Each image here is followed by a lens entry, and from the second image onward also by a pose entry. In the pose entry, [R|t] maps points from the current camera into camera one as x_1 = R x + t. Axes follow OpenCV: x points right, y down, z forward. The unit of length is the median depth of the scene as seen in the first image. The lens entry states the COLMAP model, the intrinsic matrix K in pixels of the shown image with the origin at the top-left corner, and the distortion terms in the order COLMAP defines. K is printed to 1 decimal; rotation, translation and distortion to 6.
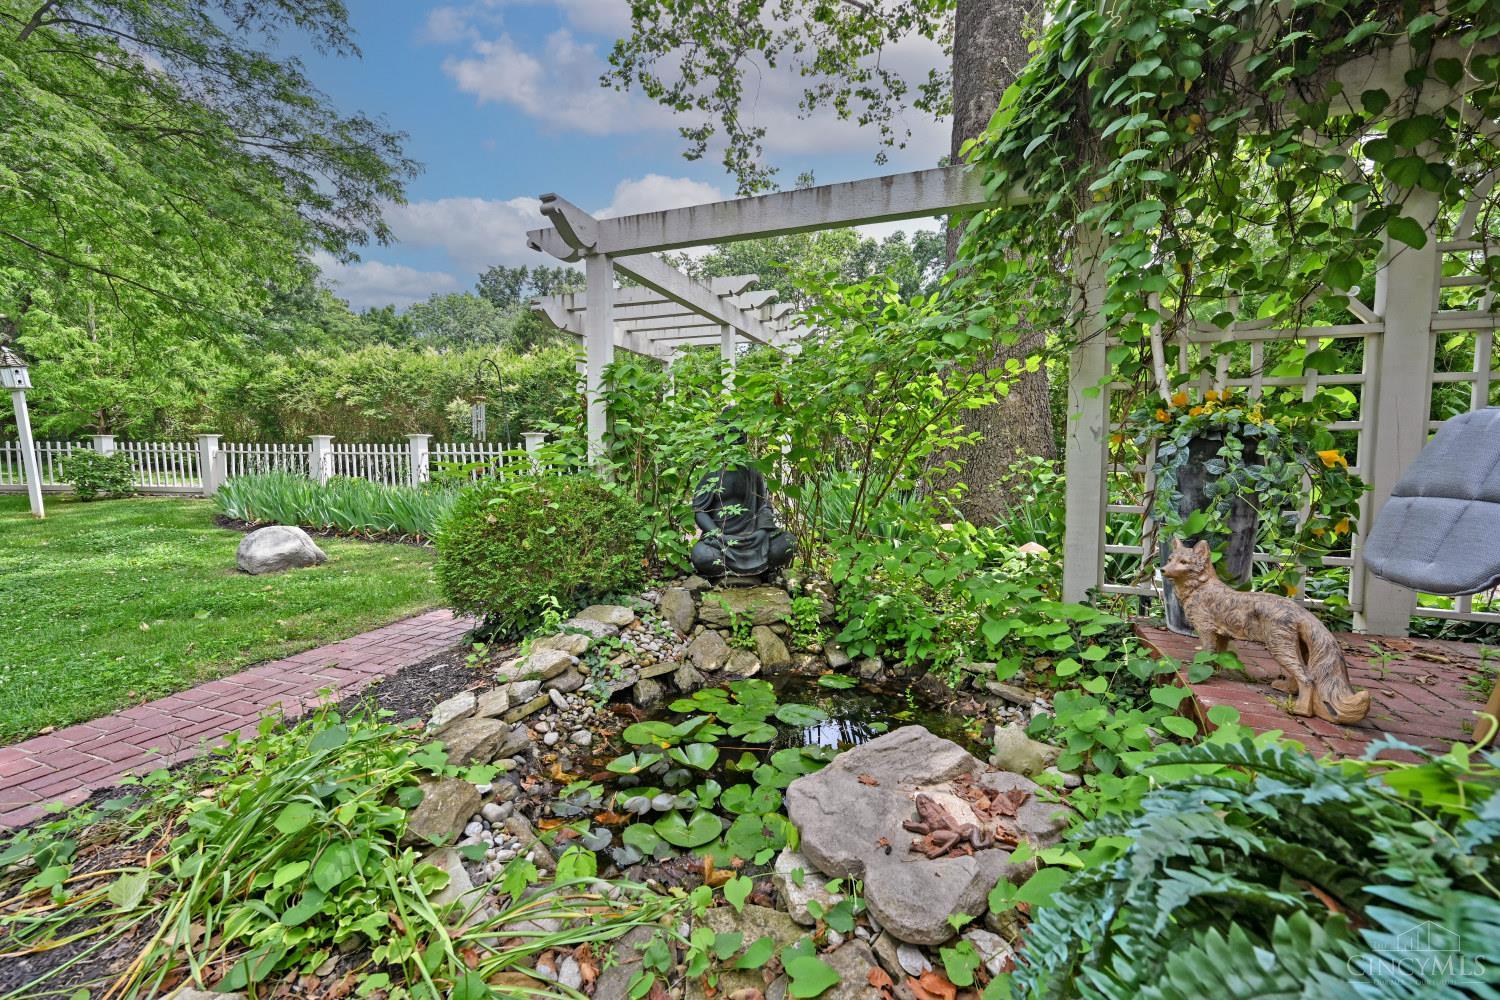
lens RADIAL K [[611.1, 0, 750.0], [0, 611.1, 500.0], [0, 0, 1]] dist [-0.001060, -0.000057]
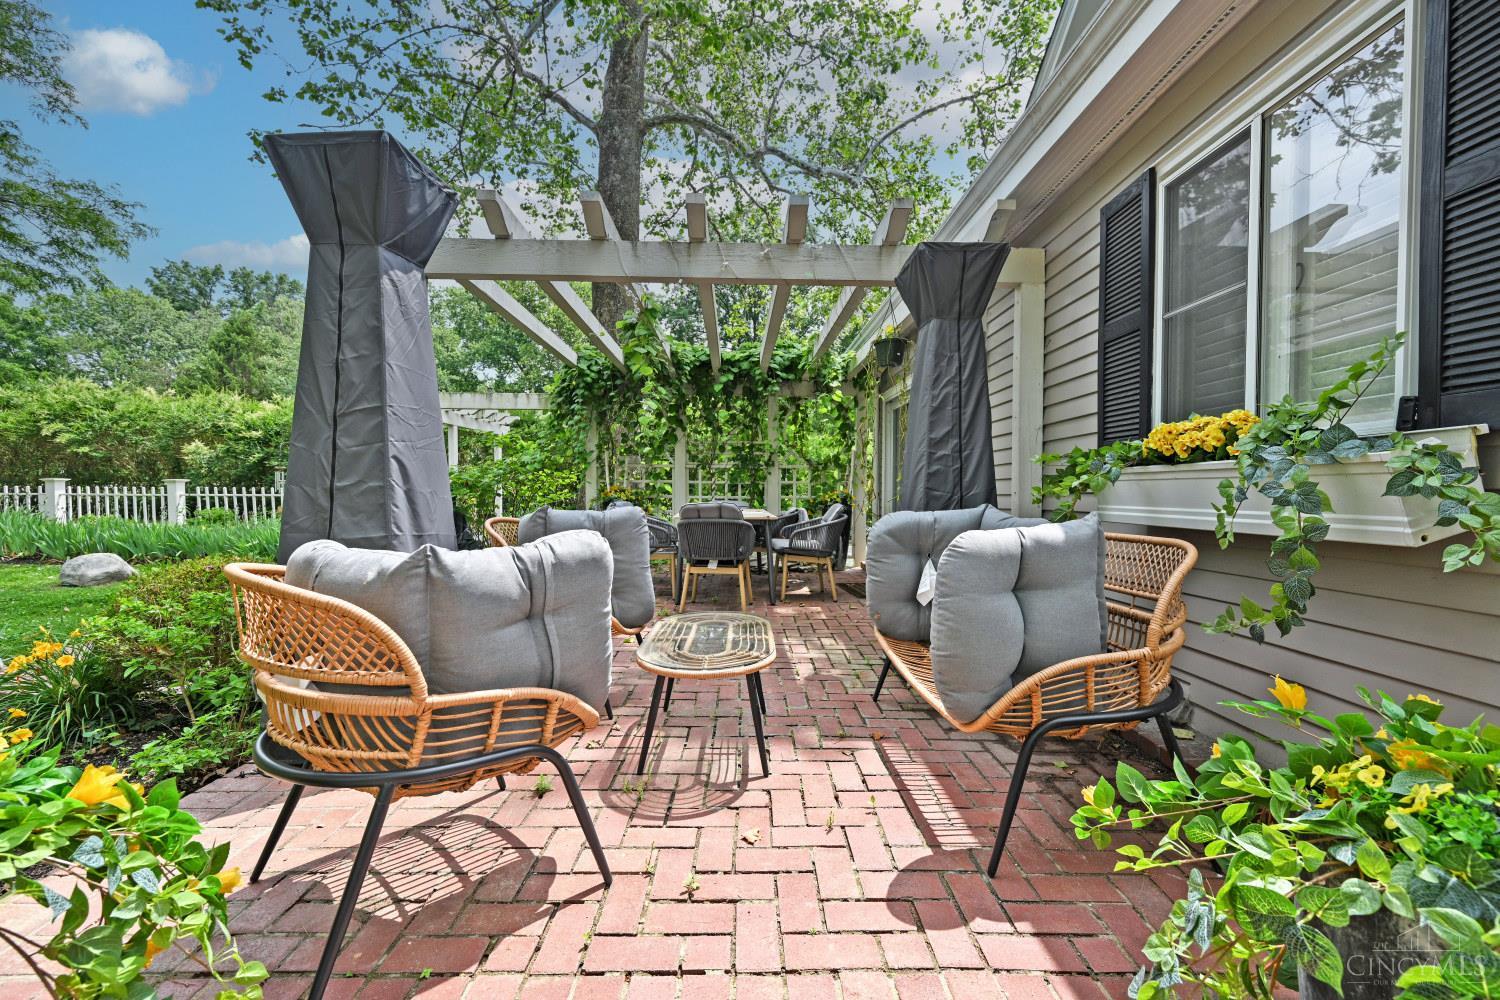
lens RADIAL K [[604.8, 0, 750.0], [0, 604.8, 500.0], [0, 0, 1]] dist [0.000259, 0.000043]
pose [[0.927492, -0.009370, 0.373726, 0.046609], [0.024215, 0.999092, -0.035046, 0.002218], [-0.373059, 0.041555, 0.926877, -0.402702]]
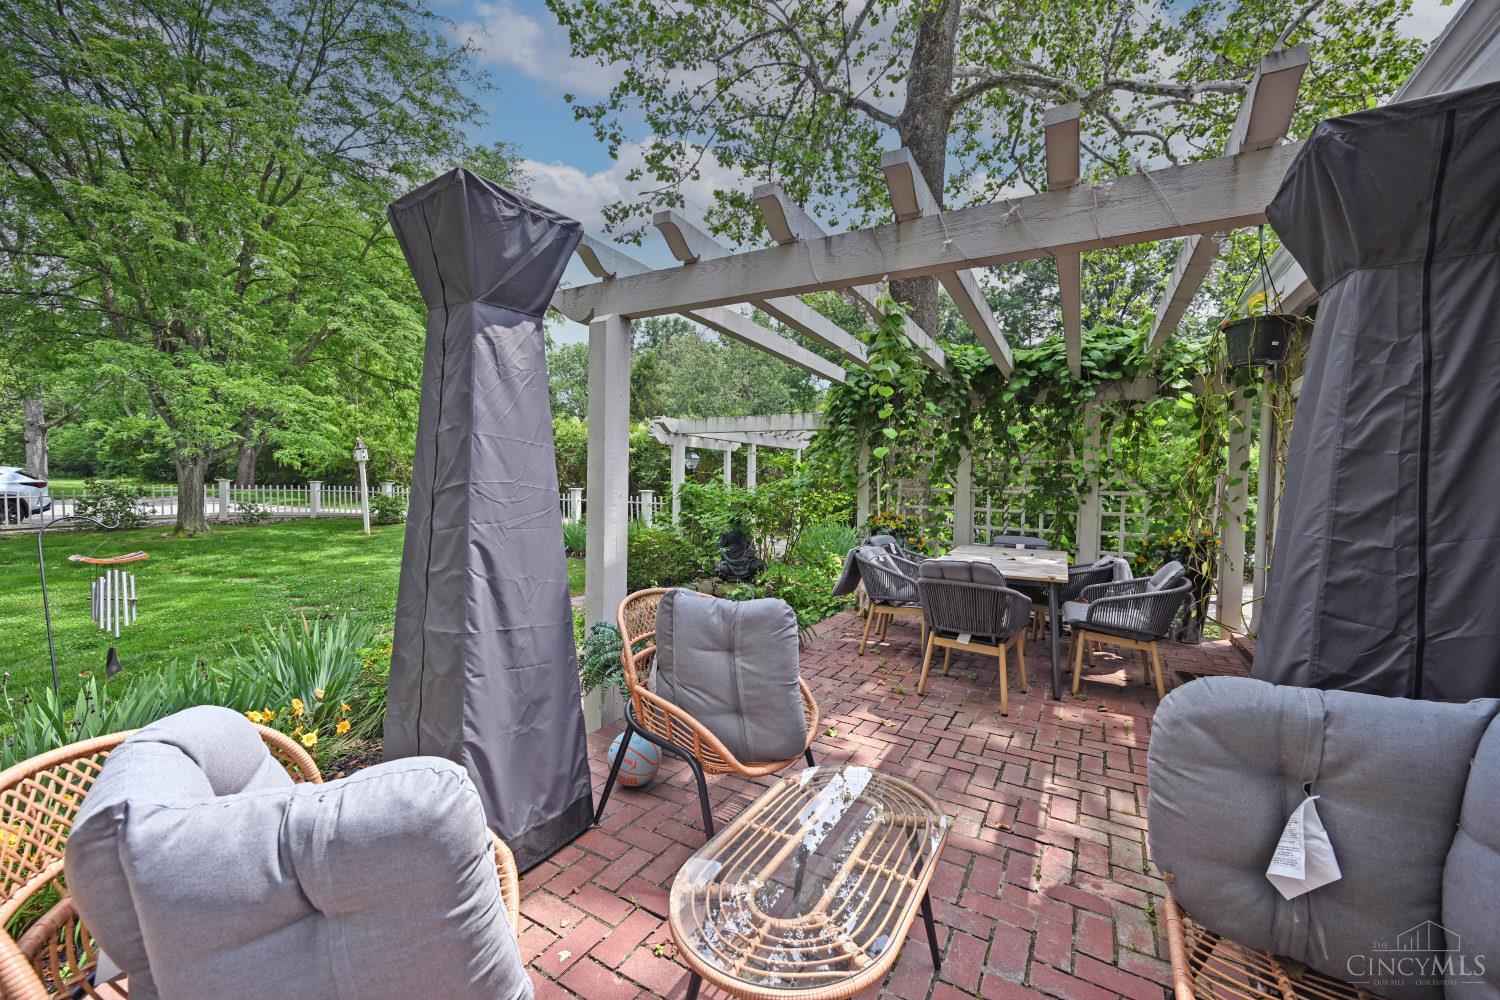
lens RADIAL K [[591.3, 0, 751.8], [0, 591.3, 501.6], [0, 0, 1]] dist [0.000555, 0.000106]
pose [[0.988066, 0.016630, -0.153133, 0.109017], [-0.021689, 0.999271, -0.031424, -0.026192], [0.152499, 0.034371, 0.987706, -0.338925]]
